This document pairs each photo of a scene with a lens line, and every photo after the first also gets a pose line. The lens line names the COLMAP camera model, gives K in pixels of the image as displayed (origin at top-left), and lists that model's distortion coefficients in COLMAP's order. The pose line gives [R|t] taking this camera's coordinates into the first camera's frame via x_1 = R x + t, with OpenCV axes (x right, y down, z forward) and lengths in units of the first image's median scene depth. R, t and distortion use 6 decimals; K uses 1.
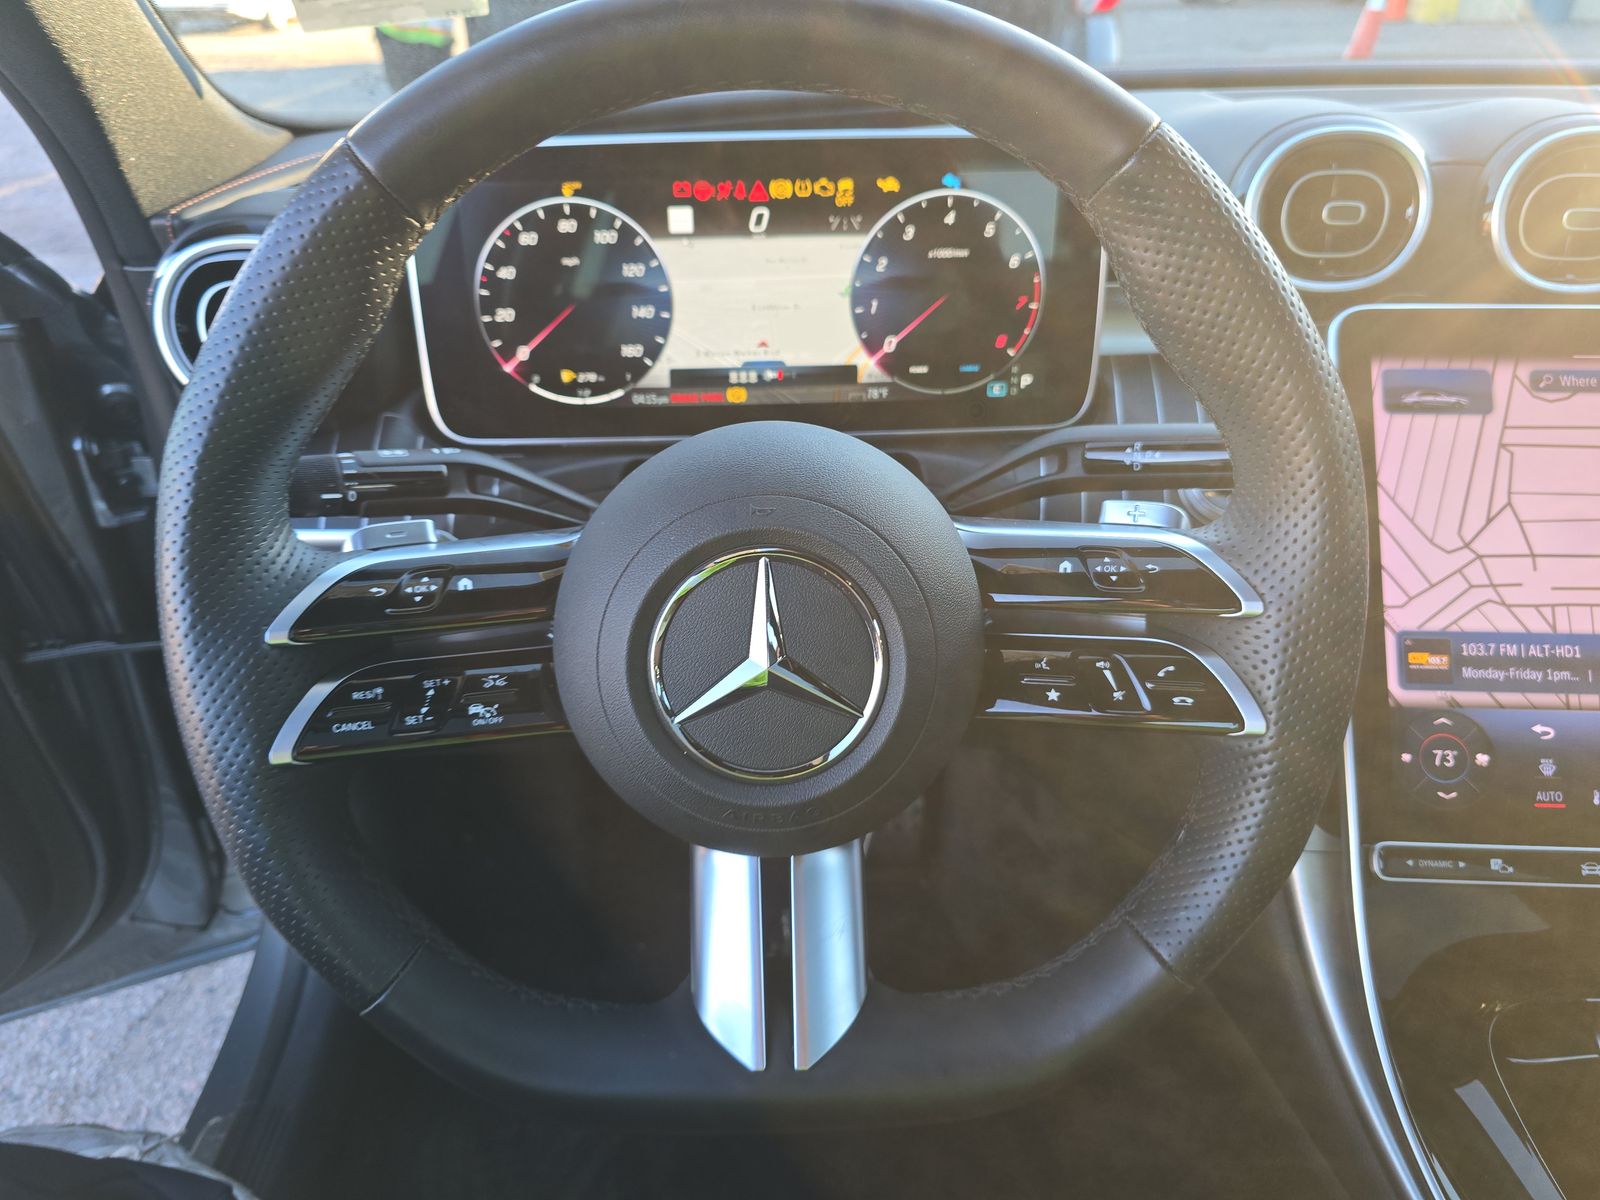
lens RADIAL K [[1116.2, 0, 800.0], [0, 1116.2, 600.0], [0, 0, 1]] dist [0.082920, -0.046178]
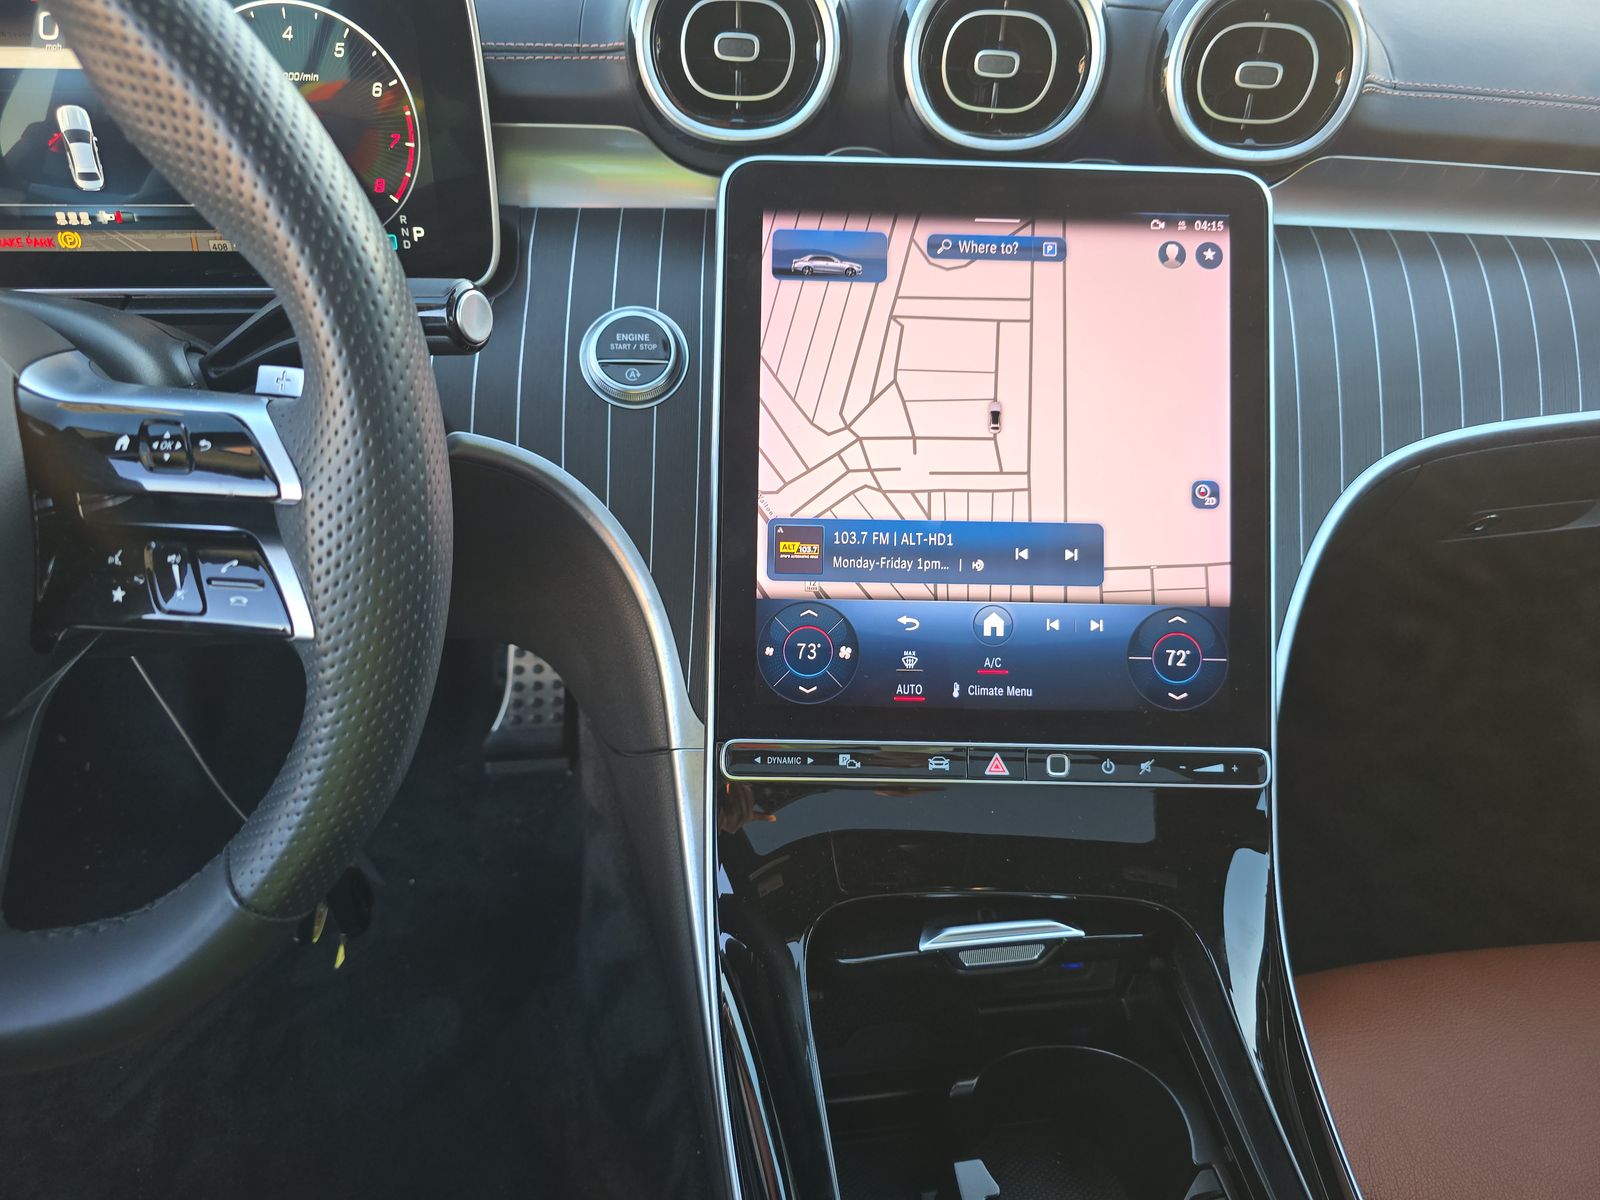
lens RADIAL K [[1116.2, 0, 800.0], [0, 1116.2, 600.0], [0, 0, 1]] dist [0.082920, -0.046178]
pose [[0.999211, -0.001164, 0.039694, 0.491357], [-0.003121, 0.994177, 0.107713, -0.004820], [-0.039588, -0.107752, 0.993389, 0.071908]]
